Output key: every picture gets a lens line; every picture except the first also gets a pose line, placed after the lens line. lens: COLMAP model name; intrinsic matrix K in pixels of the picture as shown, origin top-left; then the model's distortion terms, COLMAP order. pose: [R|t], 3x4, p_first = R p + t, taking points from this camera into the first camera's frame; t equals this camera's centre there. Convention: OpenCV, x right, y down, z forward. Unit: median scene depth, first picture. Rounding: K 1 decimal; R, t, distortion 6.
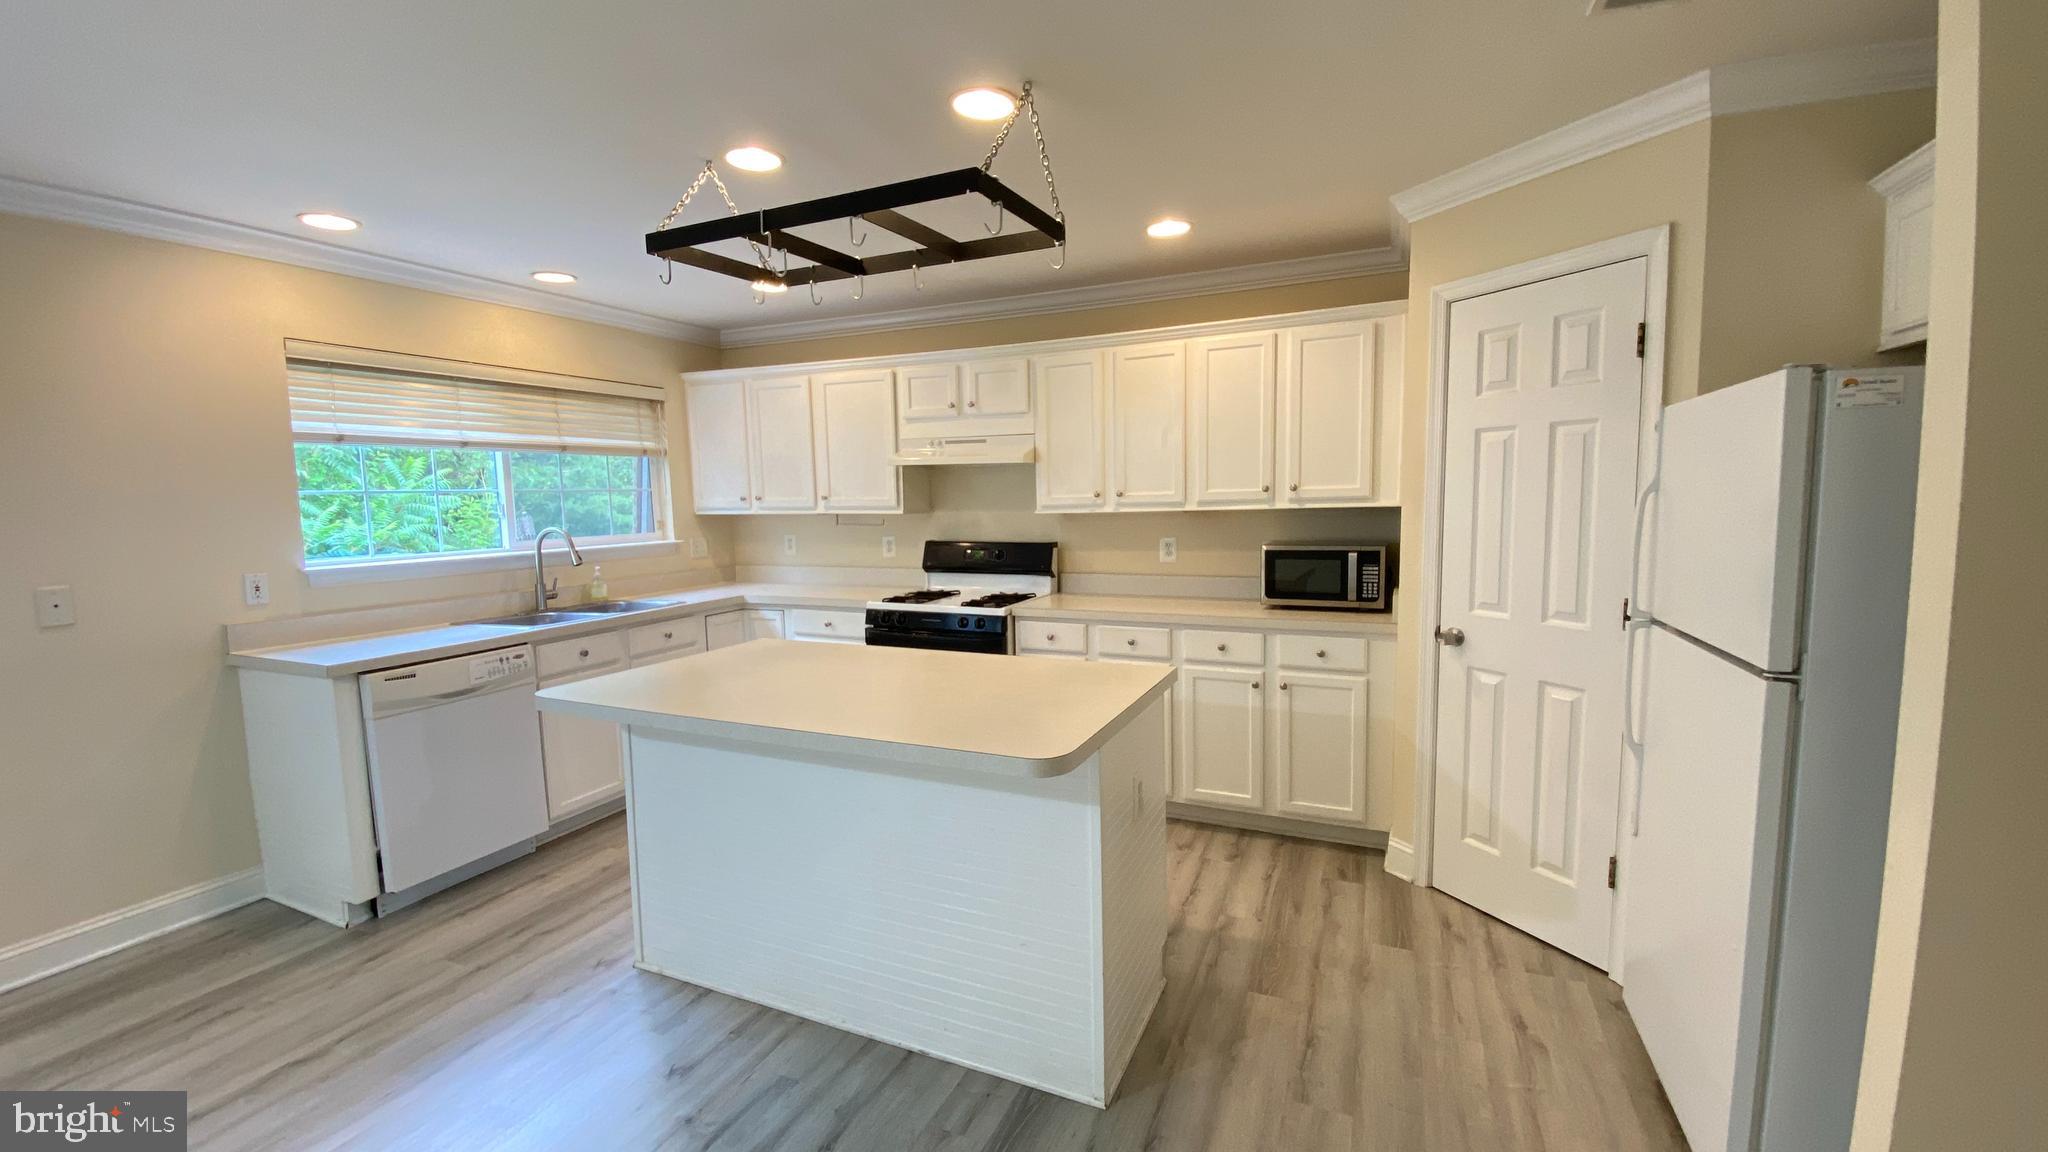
lens RADIAL K [[809.0, 0, 1024.0], [0, 809.0, 576.0], [0, 0, 1]] dist [0.029022, -0.027304]
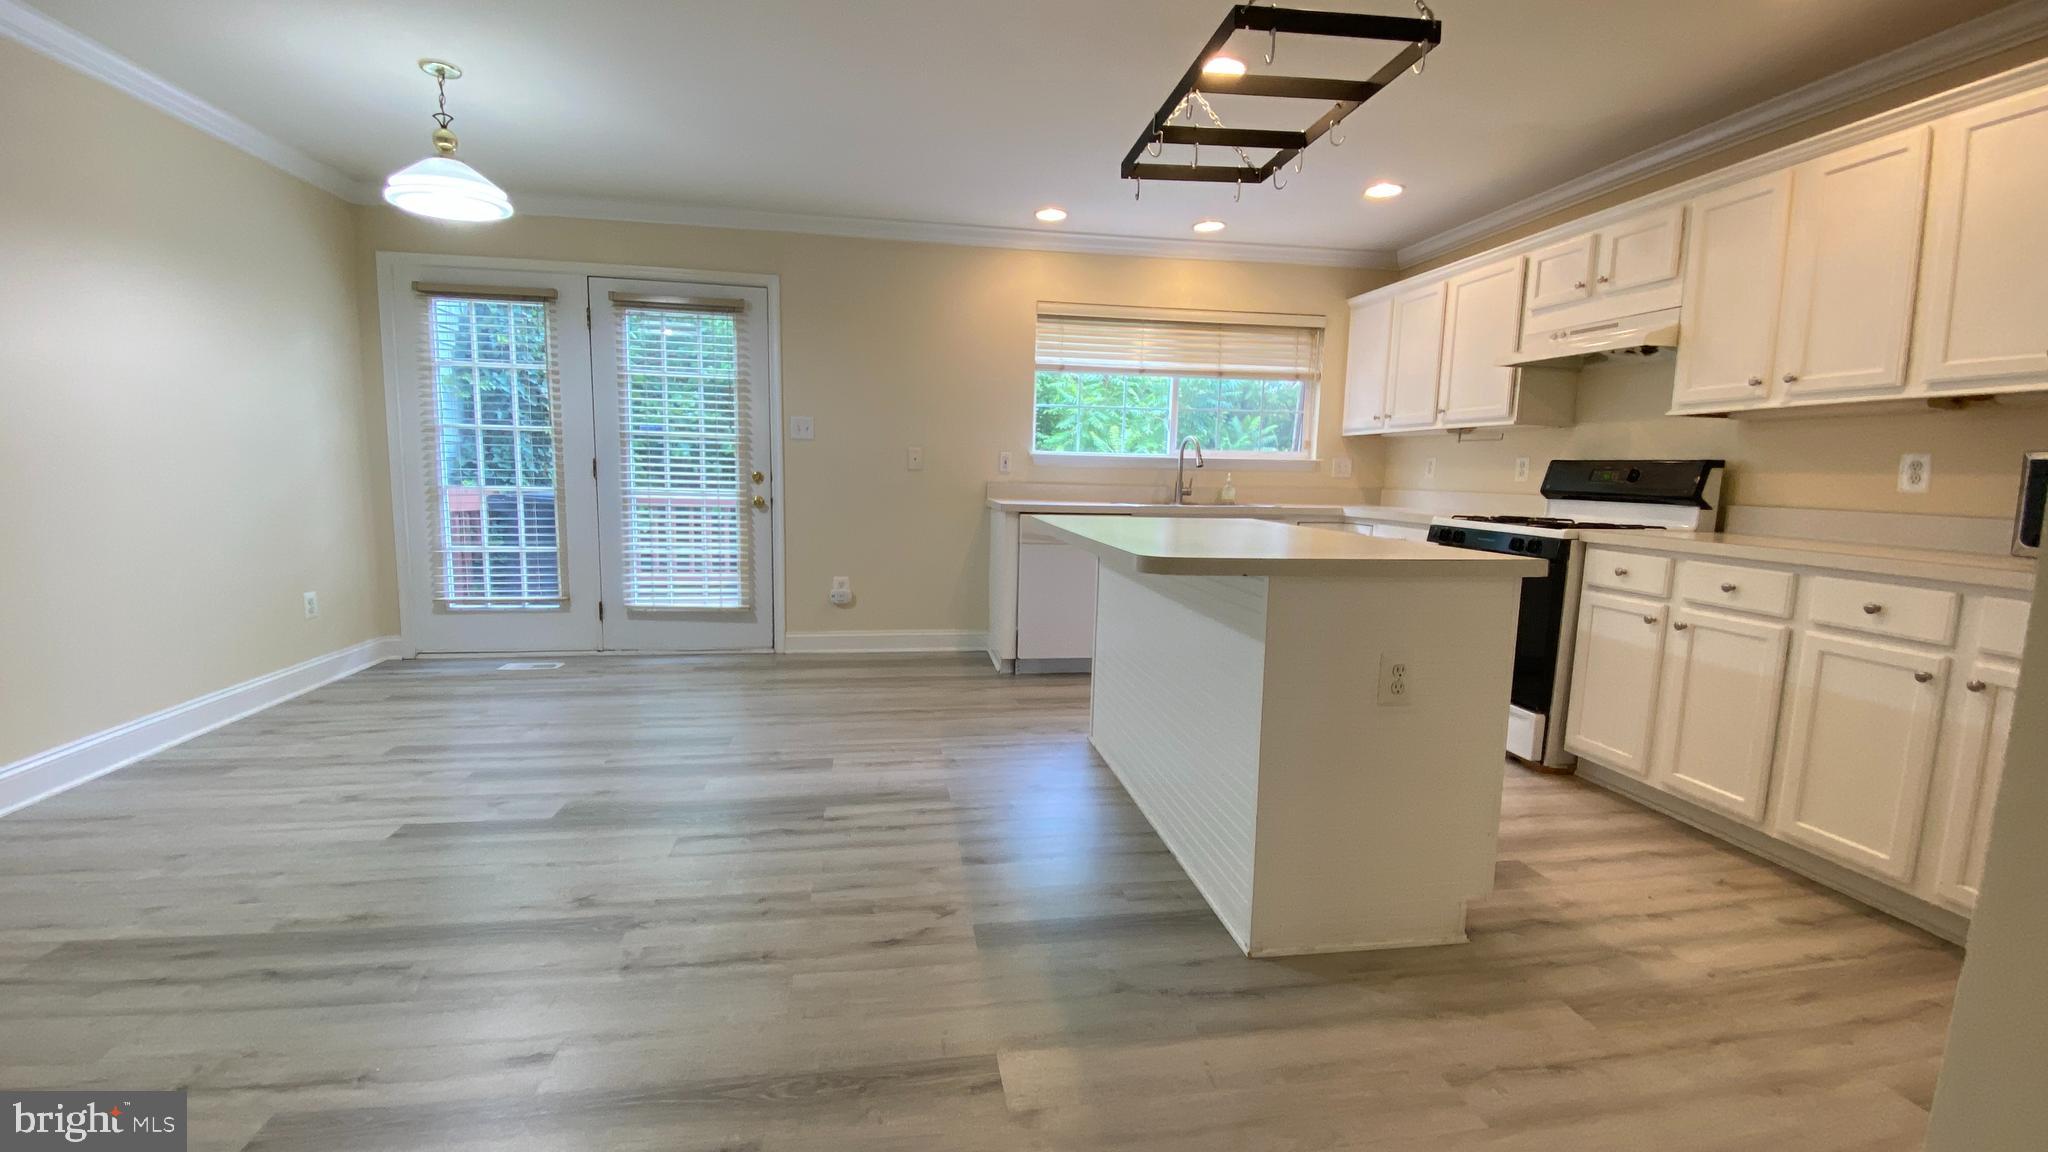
lens RADIAL K [[809.0, 0, 1024.0], [0, 809.0, 576.0], [0, 0, 1]] dist [0.029022, -0.027304]
pose [[0.556053, 0.138860, -0.819465, 0.333228], [-0.110111, 0.989562, 0.092967, 0.067412], [0.823821, 0.038538, 0.565539, 0.099507]]
